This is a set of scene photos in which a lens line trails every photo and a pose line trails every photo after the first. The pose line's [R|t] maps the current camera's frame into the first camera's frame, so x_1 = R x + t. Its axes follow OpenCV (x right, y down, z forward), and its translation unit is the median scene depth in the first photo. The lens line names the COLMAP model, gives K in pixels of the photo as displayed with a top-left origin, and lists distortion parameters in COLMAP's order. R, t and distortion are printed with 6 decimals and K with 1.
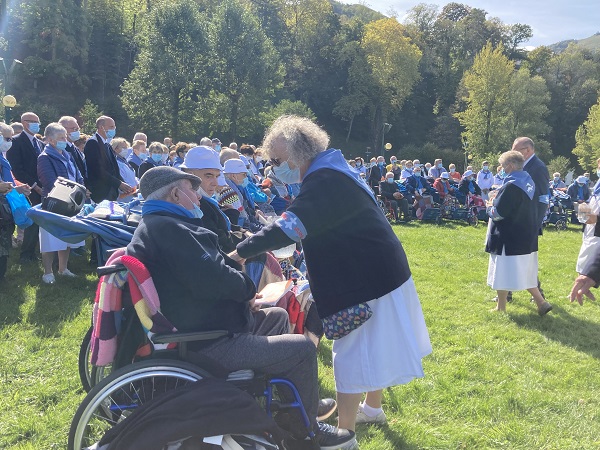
lens RADIAL K [[558.9, 0, 300.0], [0, 558.9, 225.0], [0, 0, 1]] dist [0.074880, -0.148308]
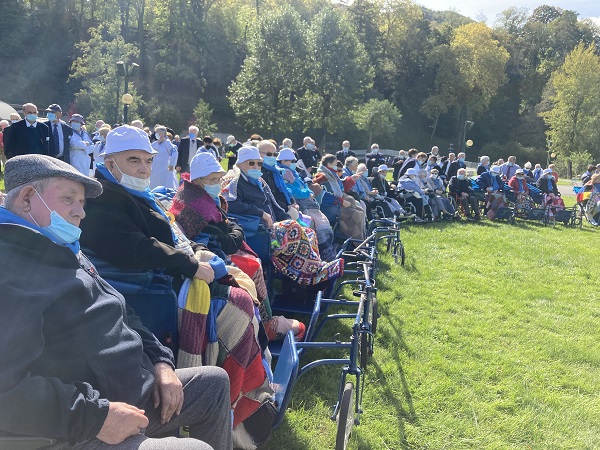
lens RADIAL K [[501.9, 0, 299.3], [0, 501.9, 219.5], [0, 0, 1]] dist [0.027577, 0.012920]
pose [[0.985063, 0.041864, -0.167026, 0.004318], [-0.039533, 0.999069, 0.017257, -0.001279], [0.167593, -0.010397, 0.985801, 0.011246]]
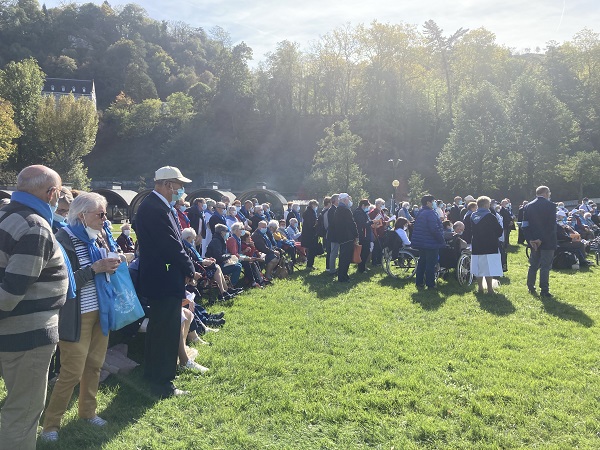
lens RADIAL K [[501.9, 0, 299.3], [0, 501.9, 219.5], [0, 0, 1]] dist [0.027577, 0.012920]
pose [[0.856732, -0.052909, -0.513042, 0.004737], [-0.000942, 0.994562, -0.104139, 0.018304], [0.515762, 0.089702, 0.852023, -0.146487]]
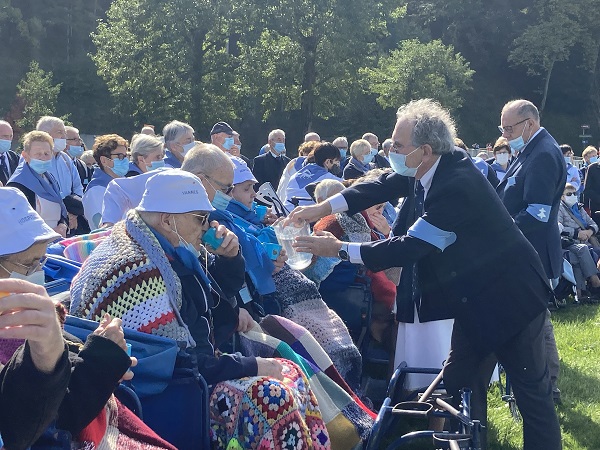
lens RADIAL K [[1103.0, 0, 300.0], [0, 1103.0, 225.0], [0, 0, 1]] dist [0.069756, 0.228468]
pose [[0.990224, -0.038464, -0.134079, 0.002900], [0.030620, 0.997724, -0.060078, -0.002079], [0.136084, 0.055385, 0.989148, 0.017012]]
